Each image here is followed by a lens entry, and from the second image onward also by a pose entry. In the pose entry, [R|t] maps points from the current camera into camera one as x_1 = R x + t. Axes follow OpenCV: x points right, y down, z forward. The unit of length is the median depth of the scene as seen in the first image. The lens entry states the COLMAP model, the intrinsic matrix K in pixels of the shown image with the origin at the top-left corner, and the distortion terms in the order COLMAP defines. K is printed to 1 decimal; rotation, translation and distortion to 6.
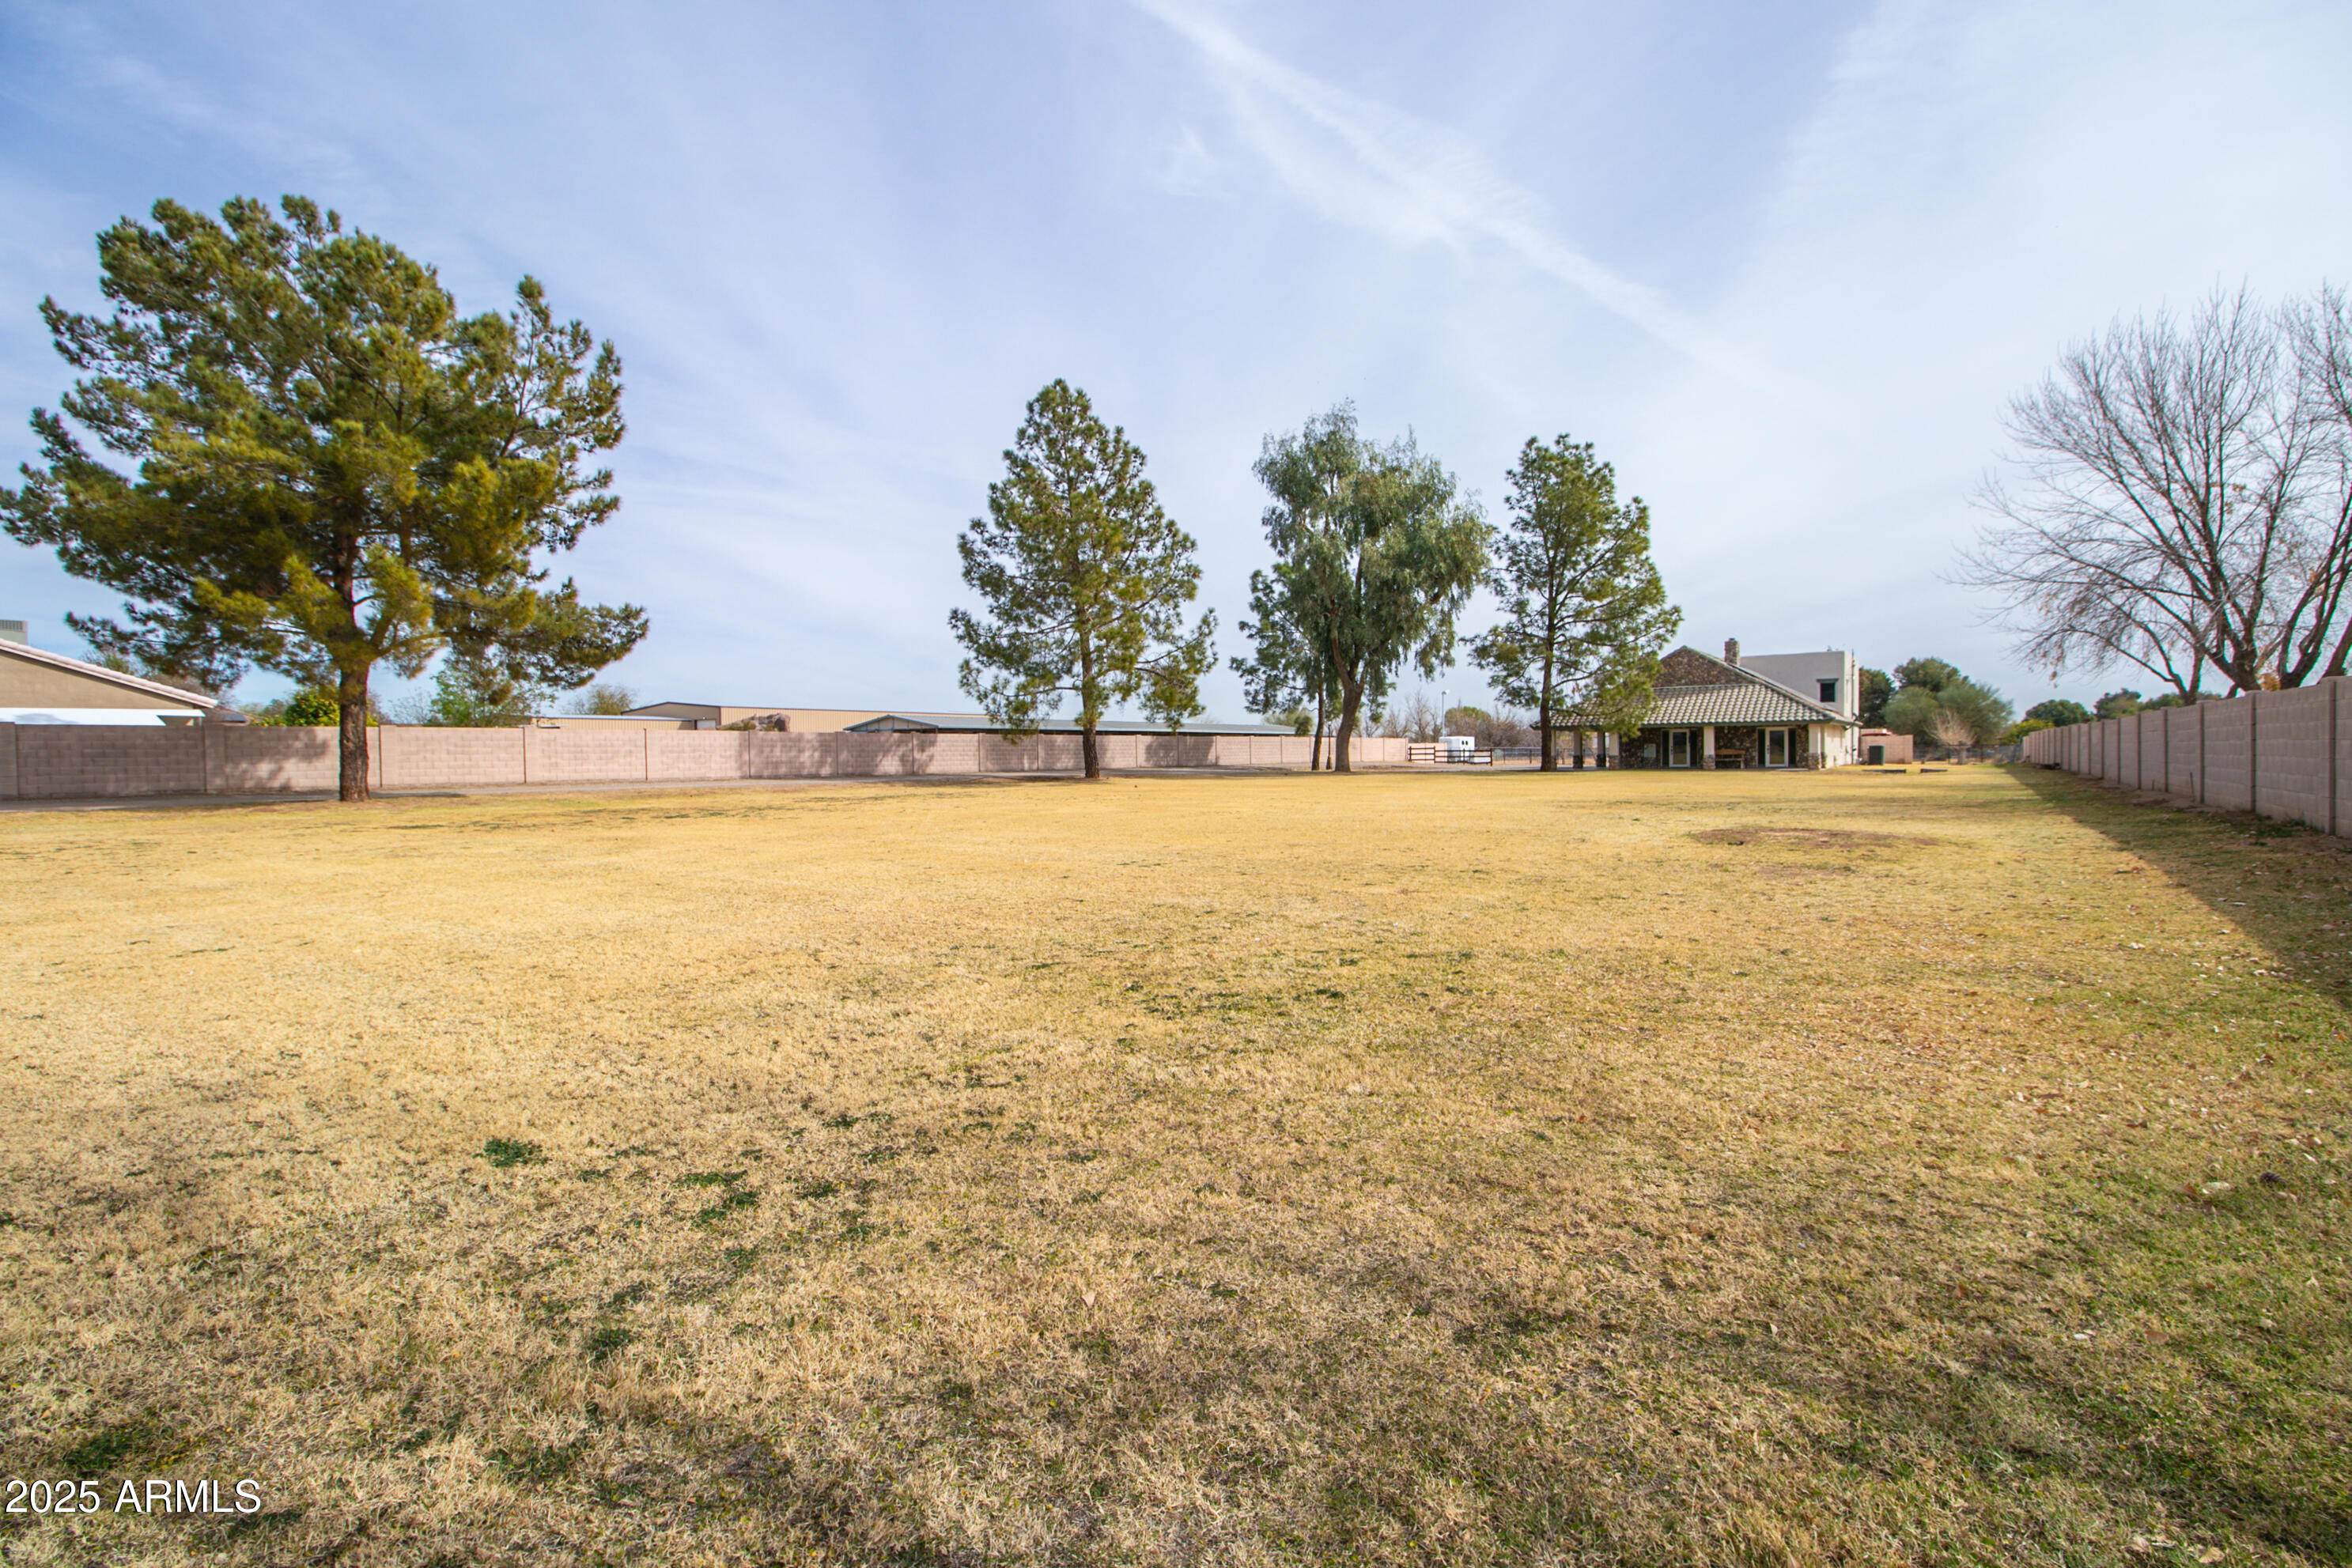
lens RADIAL K [[1124.1, 0, 1176.4], [0, 1124.1, 732.0], [0, 0, 1]] dist [-0.016977, -0.000509]
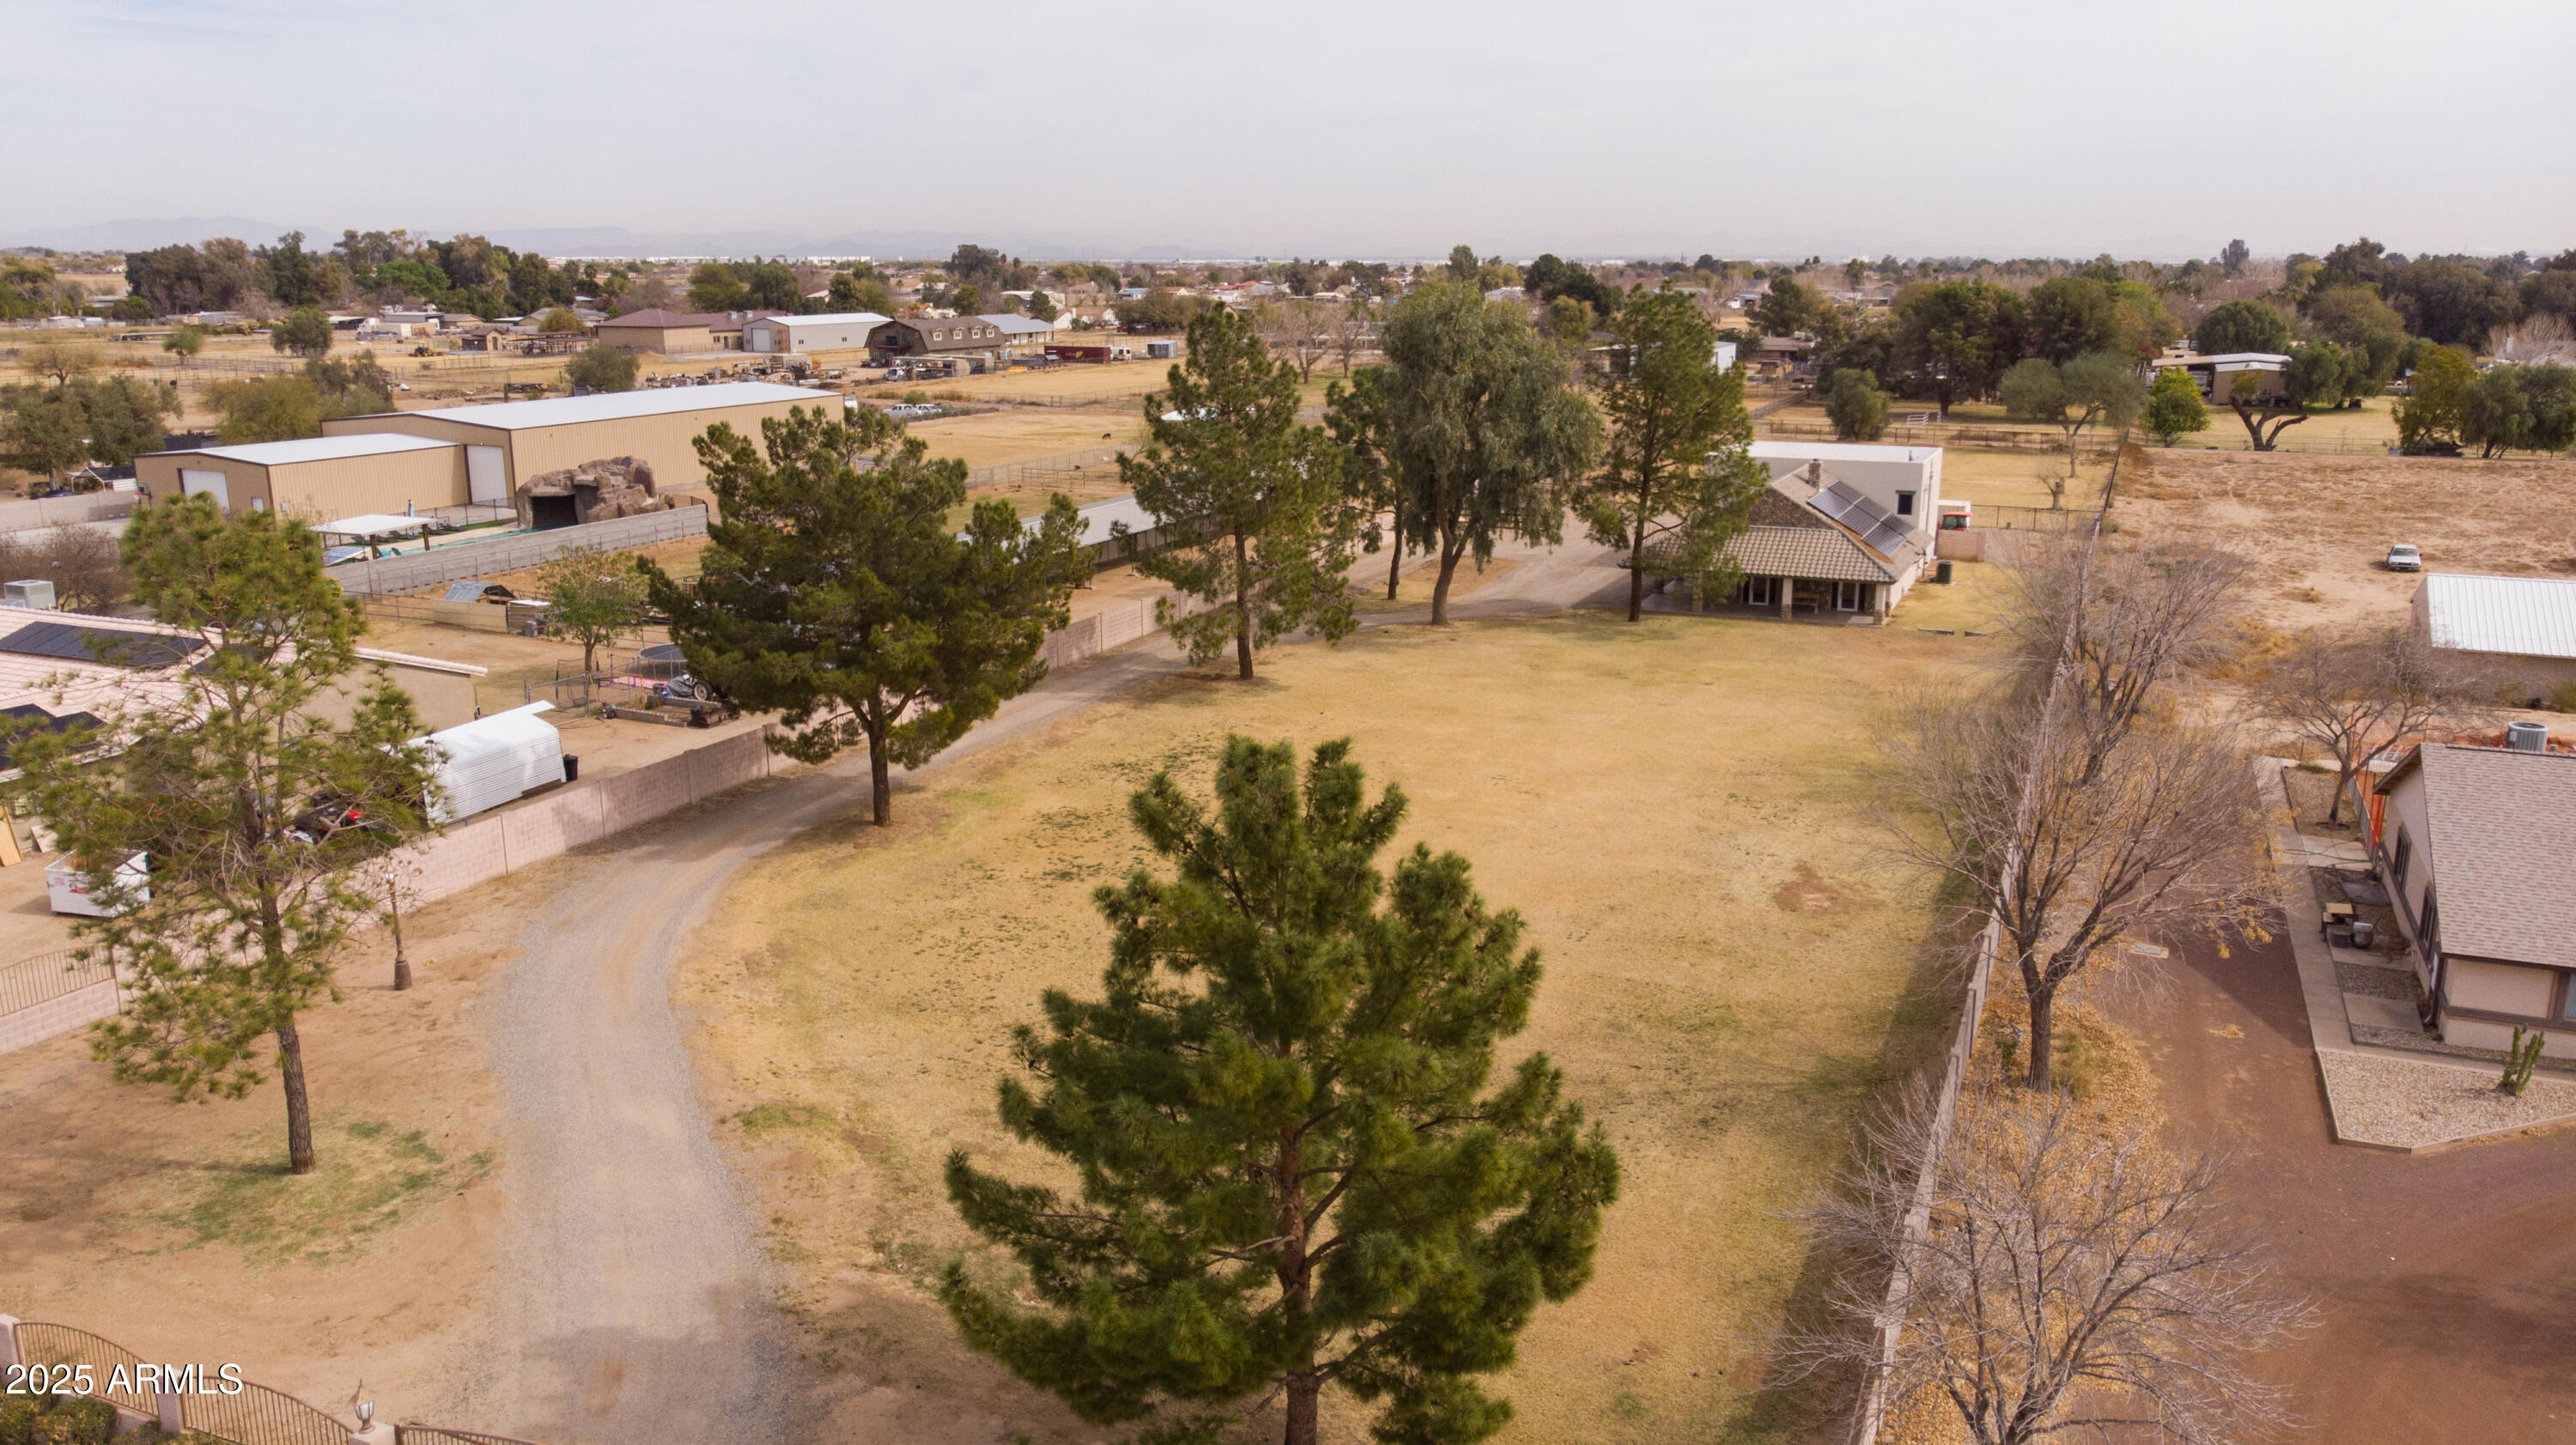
lens RADIAL K [[1895.6, 0, 1231.5], [0, 1895.6, 674.1], [0, 0, 1]] dist [0.004528, 0.002447]
pose [[0.986258, -0.038556, 0.160652, -0.326442], [0.002006, 0.975110, 0.221711, -0.311198], [-0.165201, -0.218342, 0.961787, -0.640272]]
